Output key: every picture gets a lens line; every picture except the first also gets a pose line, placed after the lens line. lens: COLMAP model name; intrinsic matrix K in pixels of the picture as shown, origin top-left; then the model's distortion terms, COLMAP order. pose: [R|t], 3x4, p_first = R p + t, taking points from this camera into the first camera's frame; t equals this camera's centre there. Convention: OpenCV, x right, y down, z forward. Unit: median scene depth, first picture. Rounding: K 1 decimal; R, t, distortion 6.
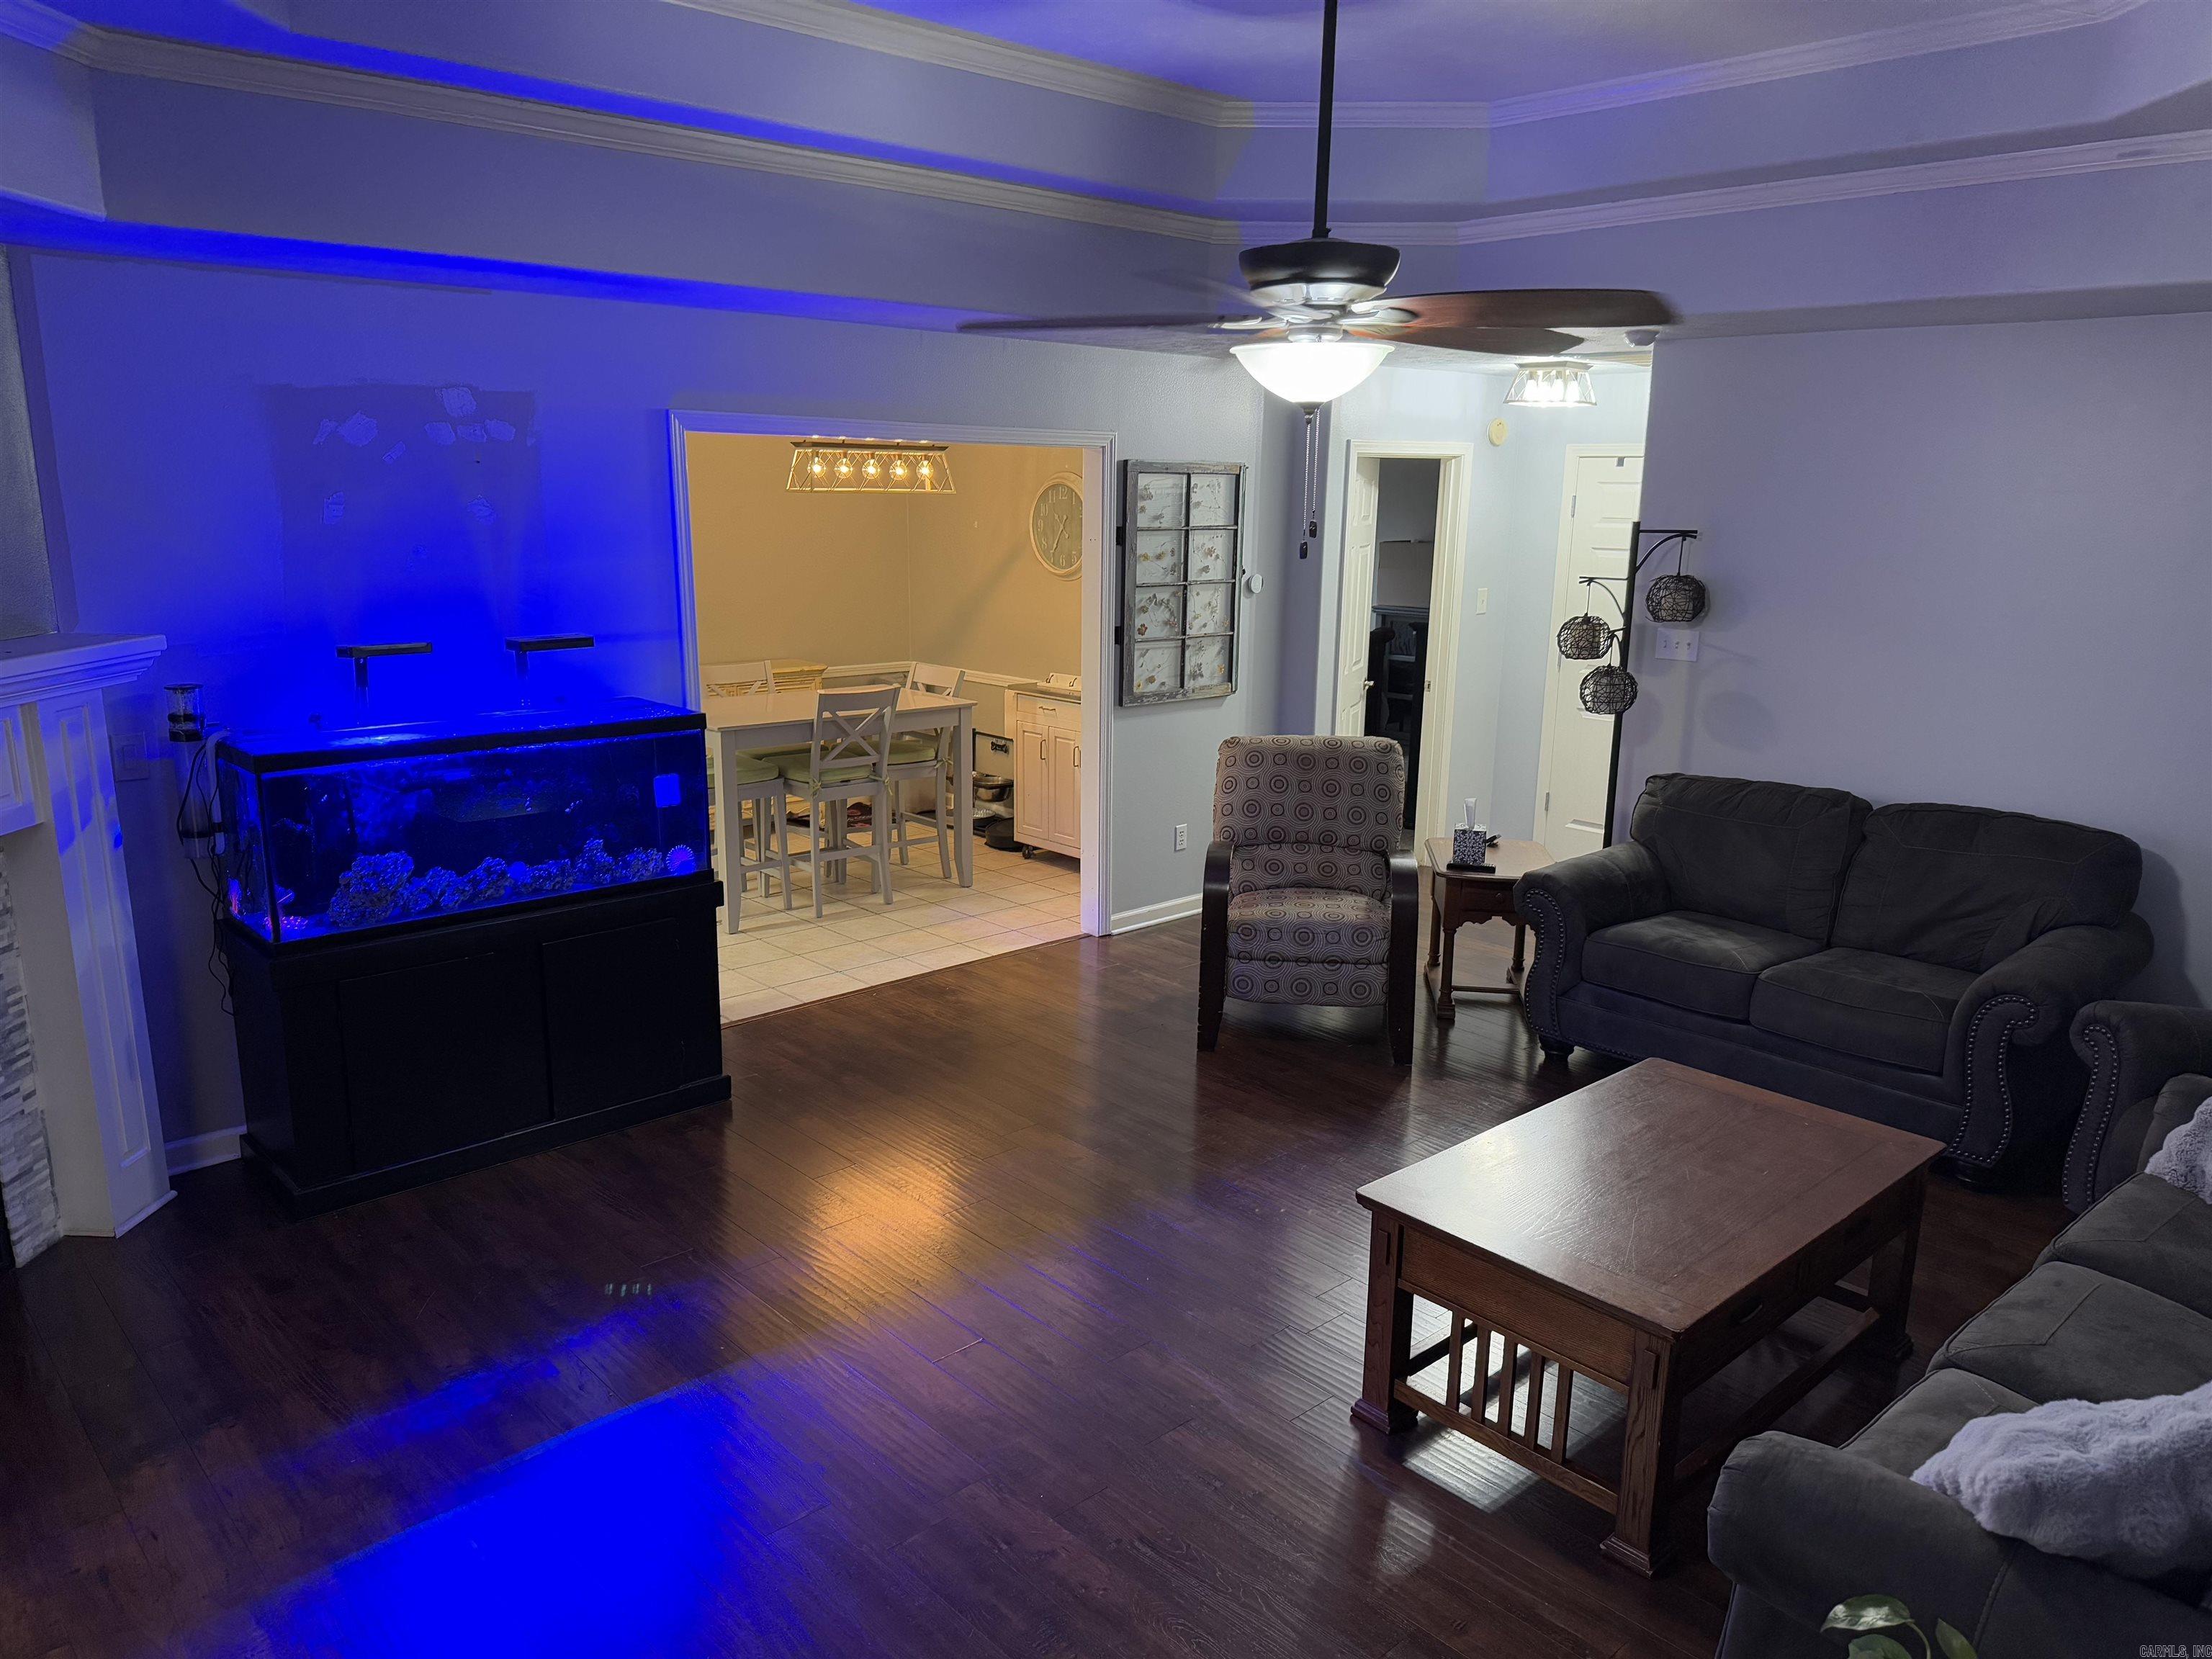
lens RADIAL K [[1496.0, 0, 1100.8], [0, 1496.0, 844.2], [0, 0, 1]] dist [-0.011513, -0.008492]
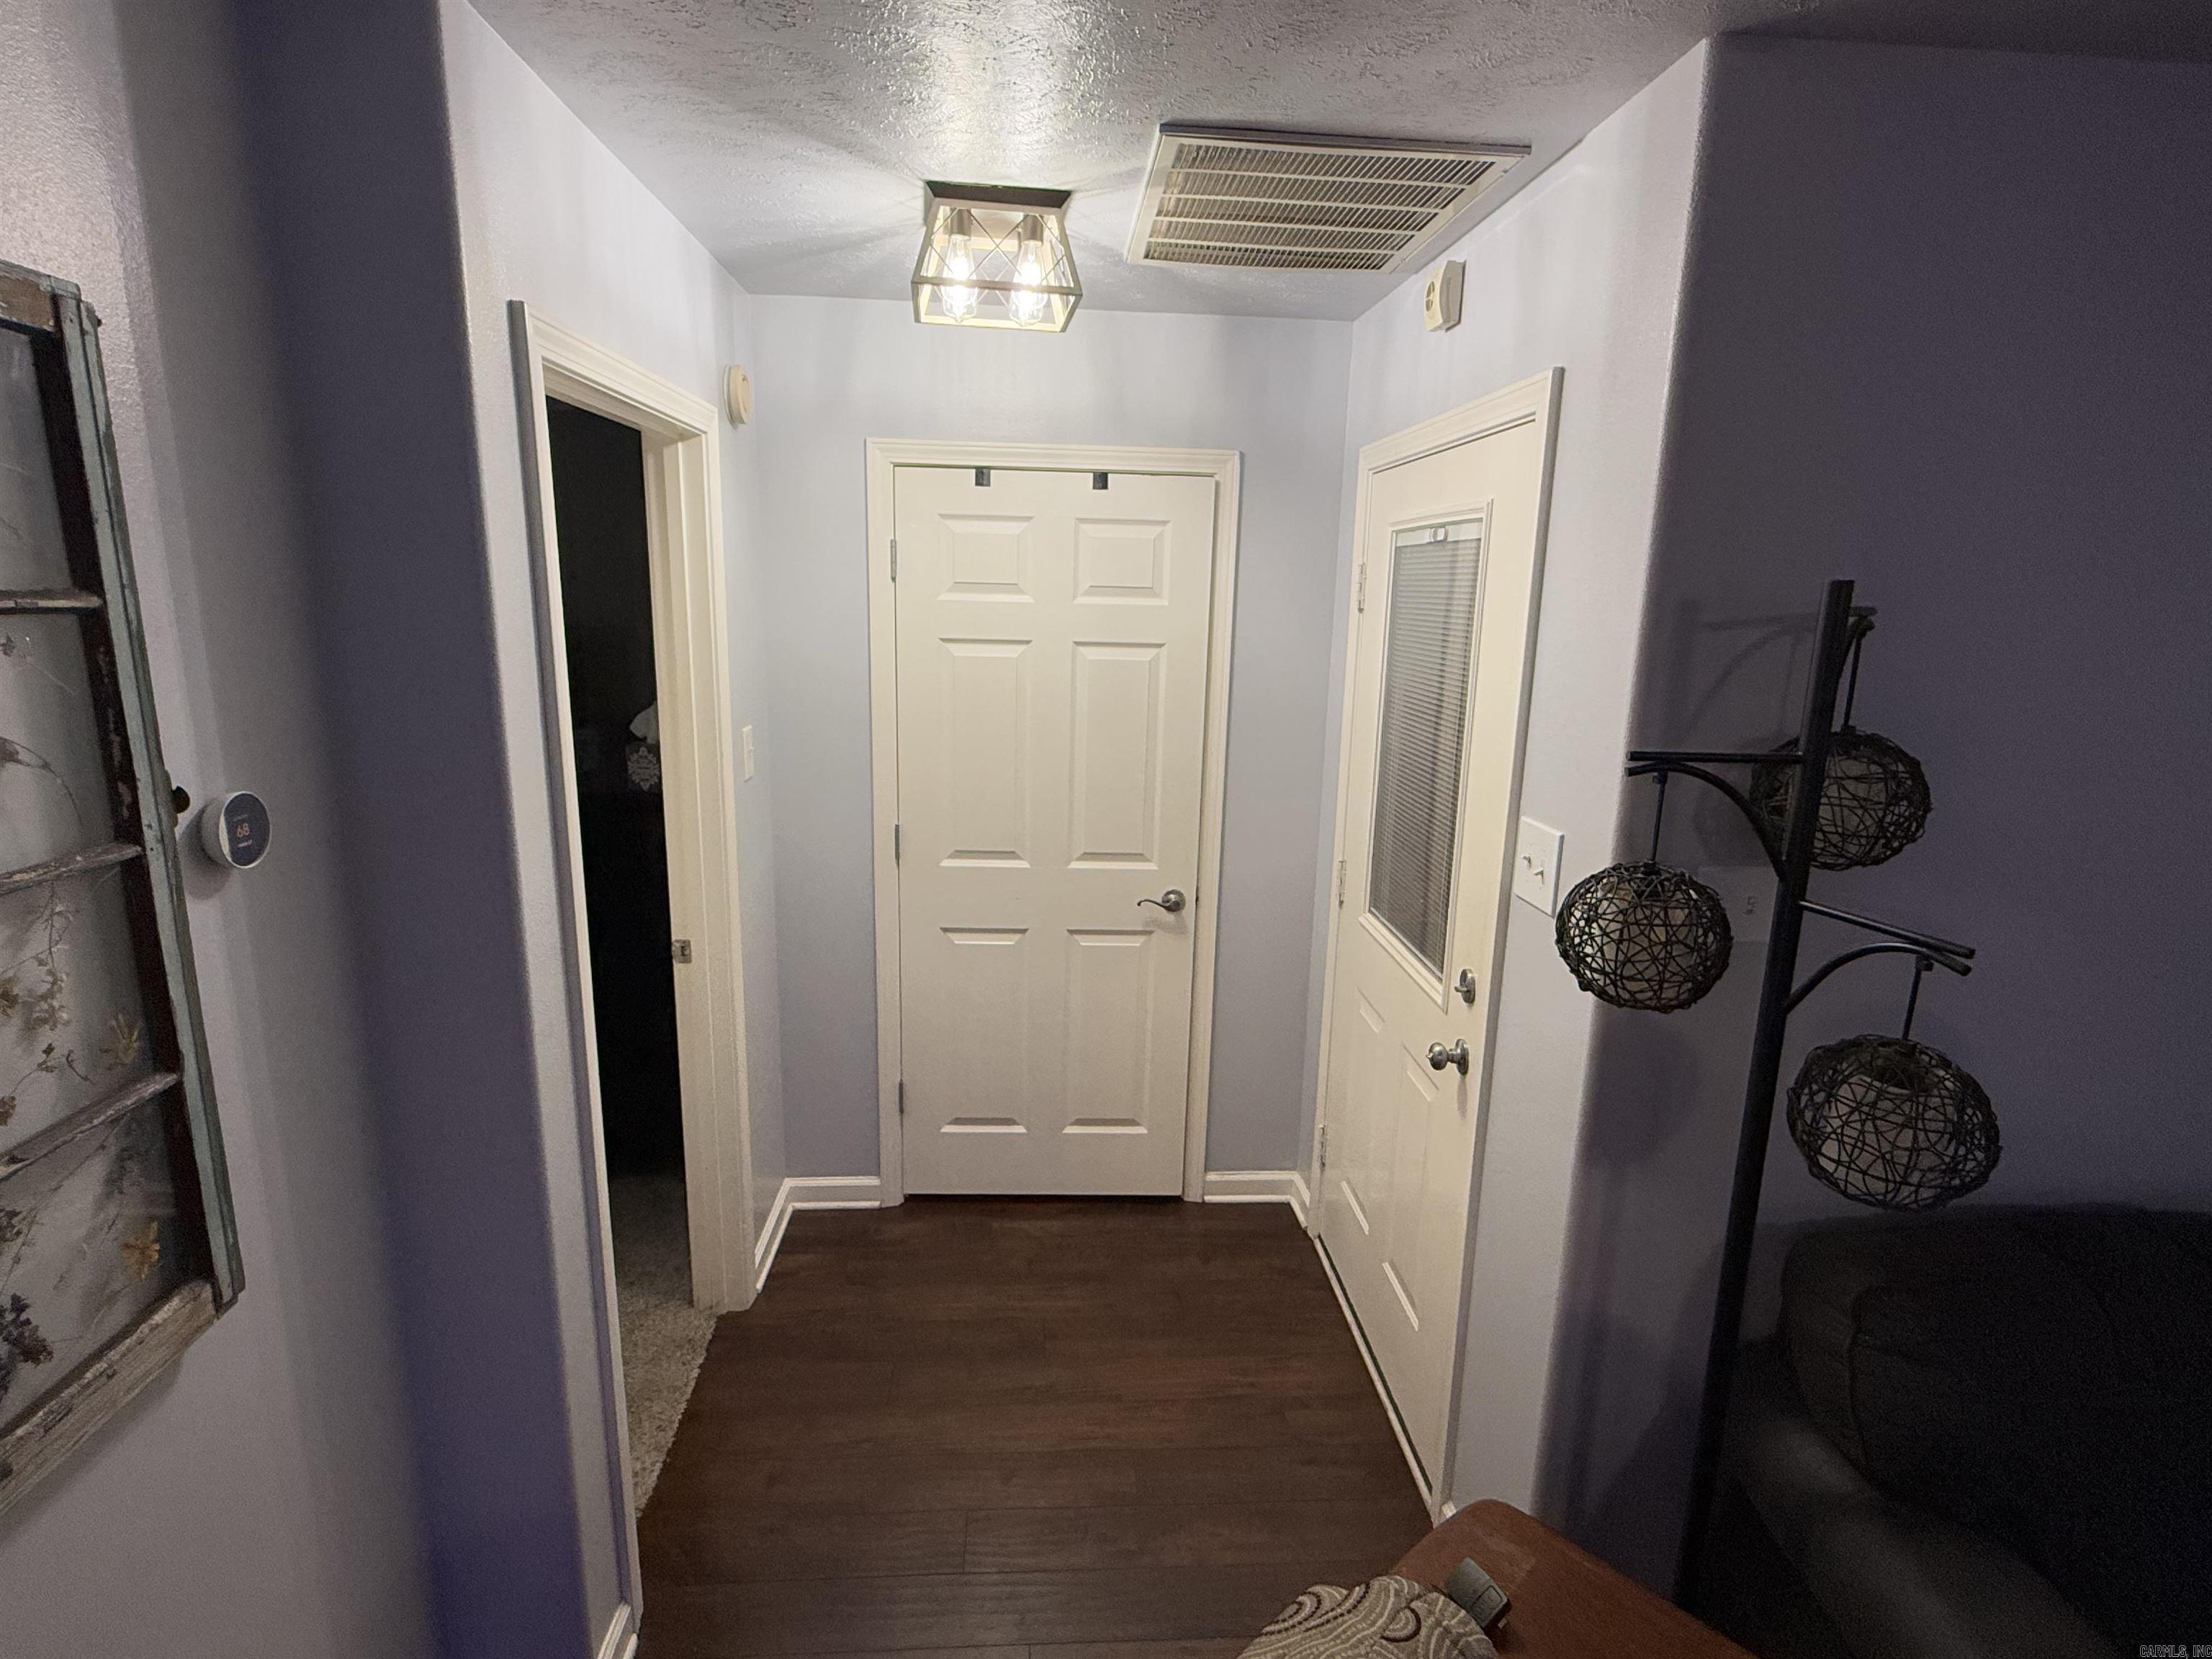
lens RADIAL K [[1125.0, 0, 1102.9], [0, 1125.0, 829.1], [0, 0, 1]] dist [-0.000951, -0.001039]
pose [[0.629487, -0.154217, 0.761553, 0.066213], [0.160494, 0.984777, 0.066758, -0.204373], [-0.760255, 0.080202, 0.644655, 0.963773]]
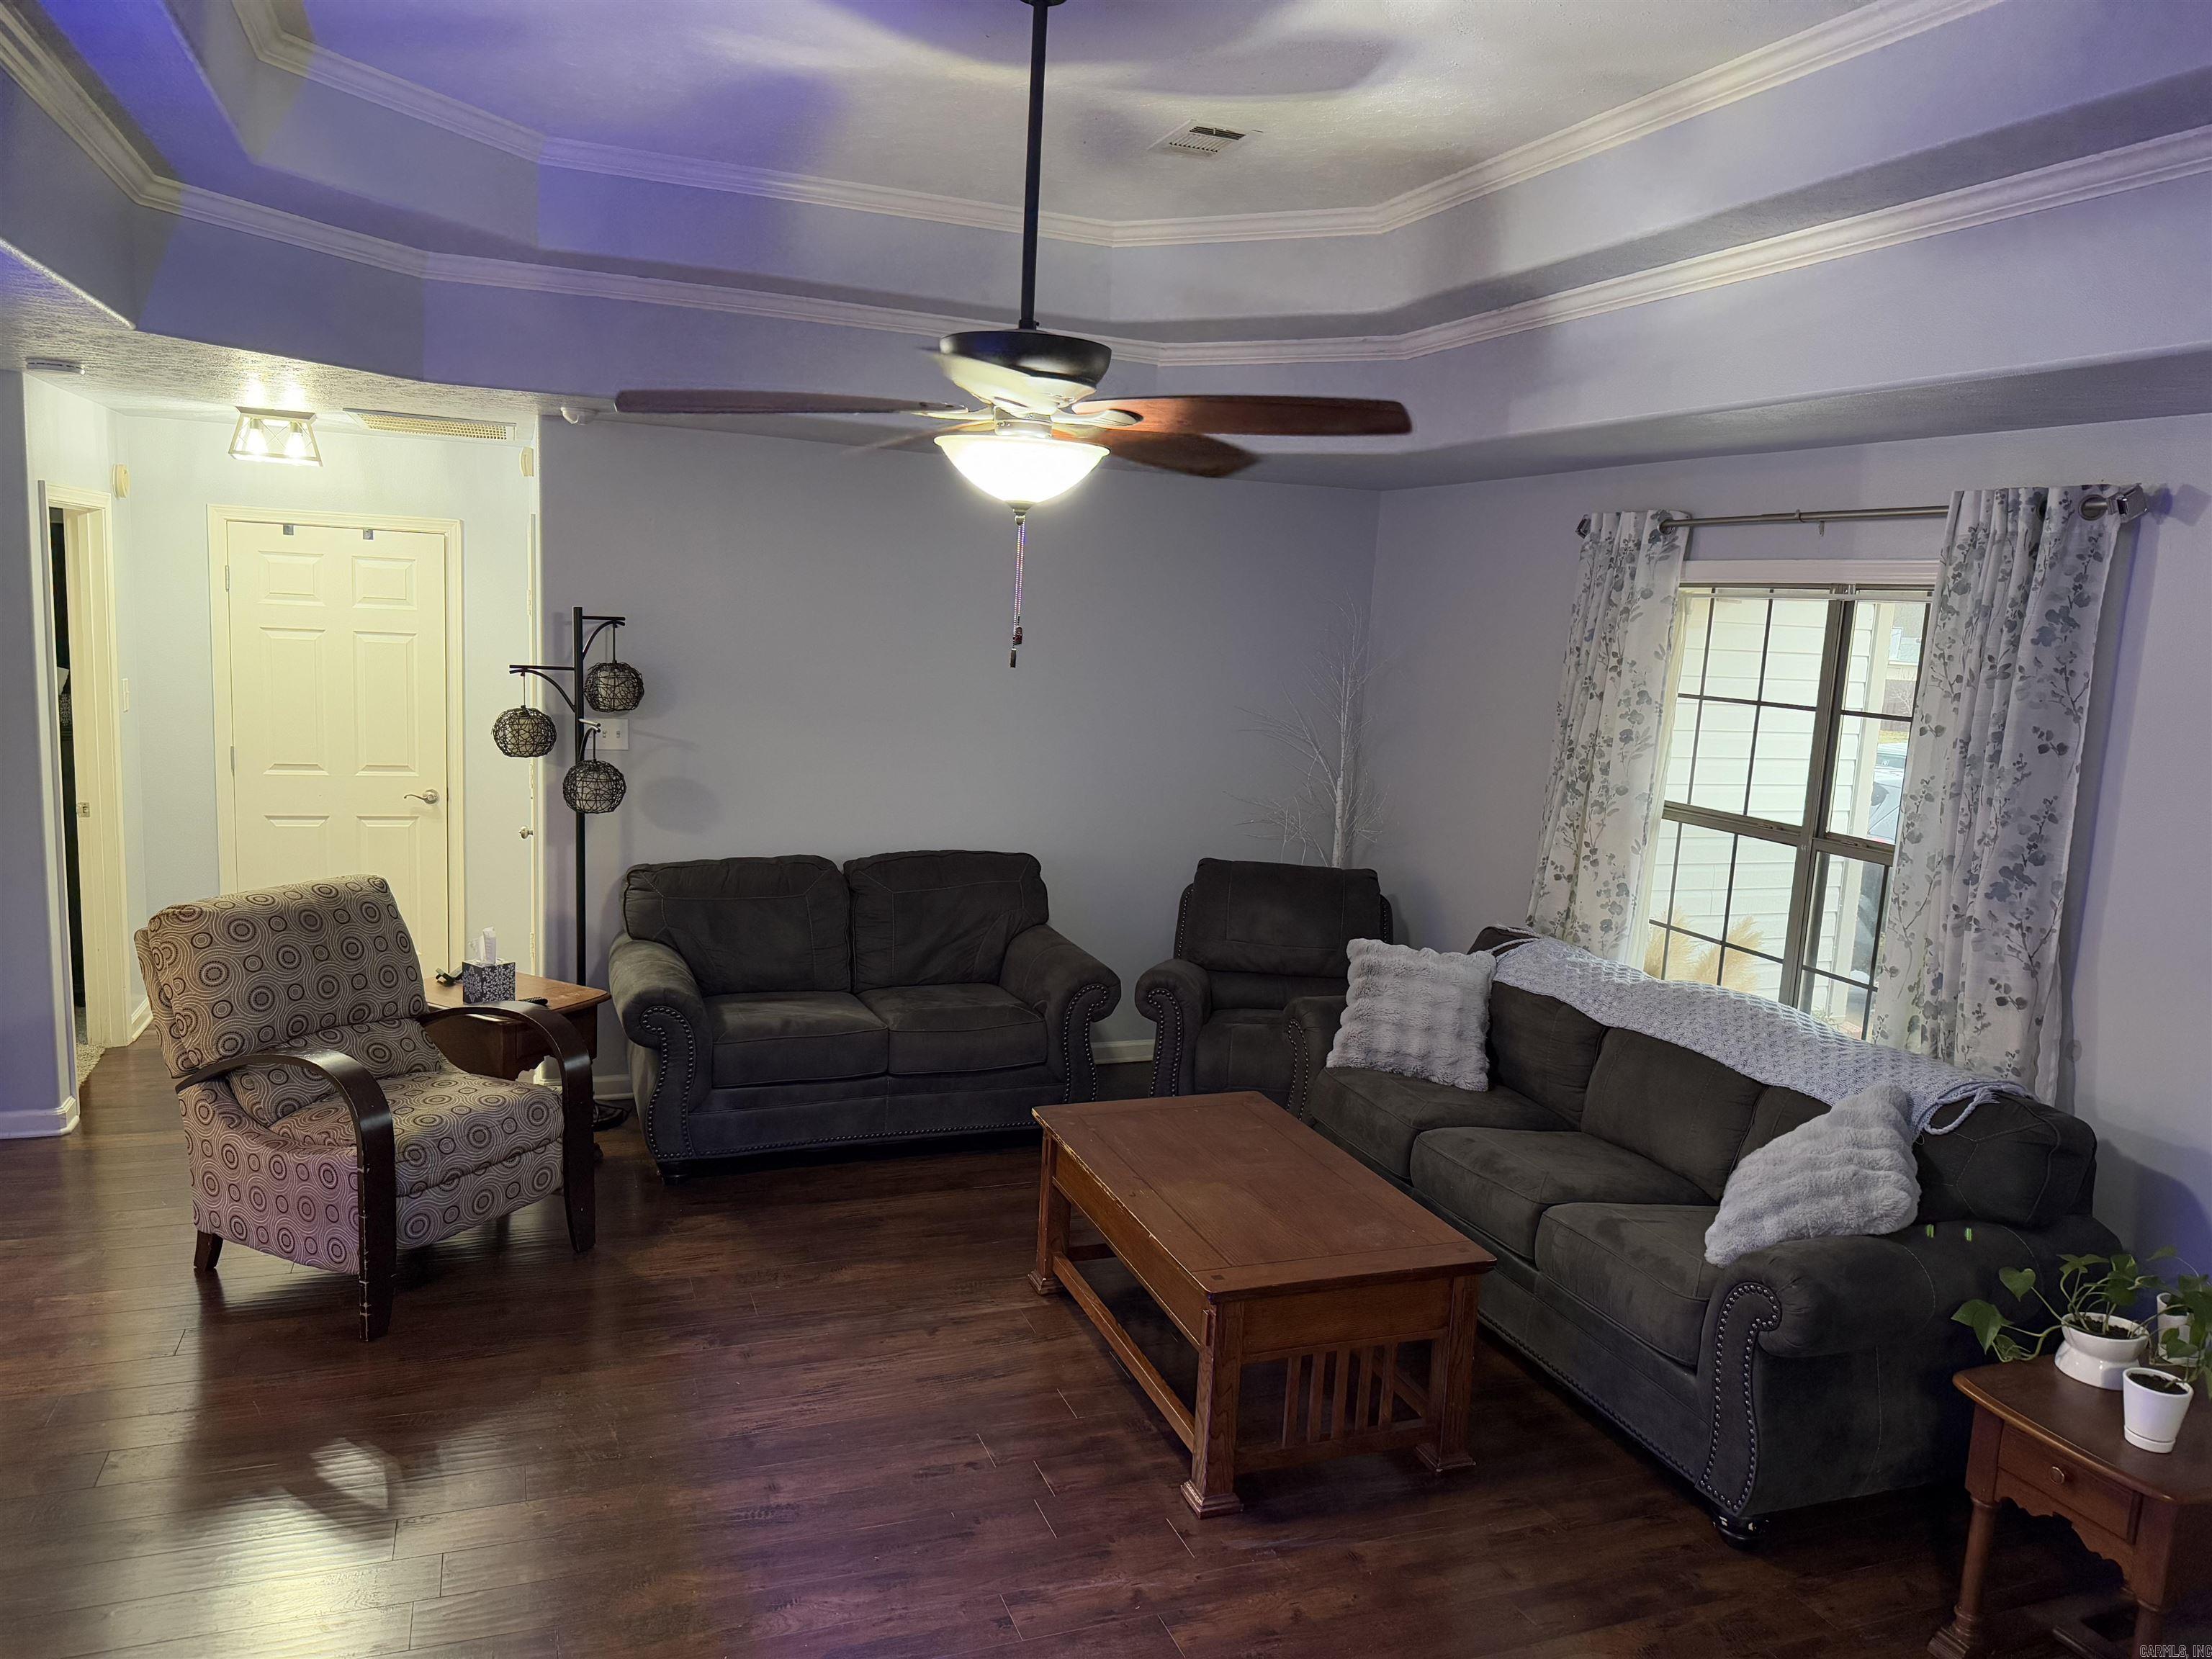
lens RADIAL K [[1496.0, 0, 1105.6], [0, 1496.0, 822.6], [0, 0, 1]] dist [-0.011513, -0.008492]
pose [[0.349108, -0.120375, 0.929319, -0.415531], [0.169097, 0.983527, 0.063874, -0.085542], [-0.921699, 0.134846, 0.363712, 0.364923]]
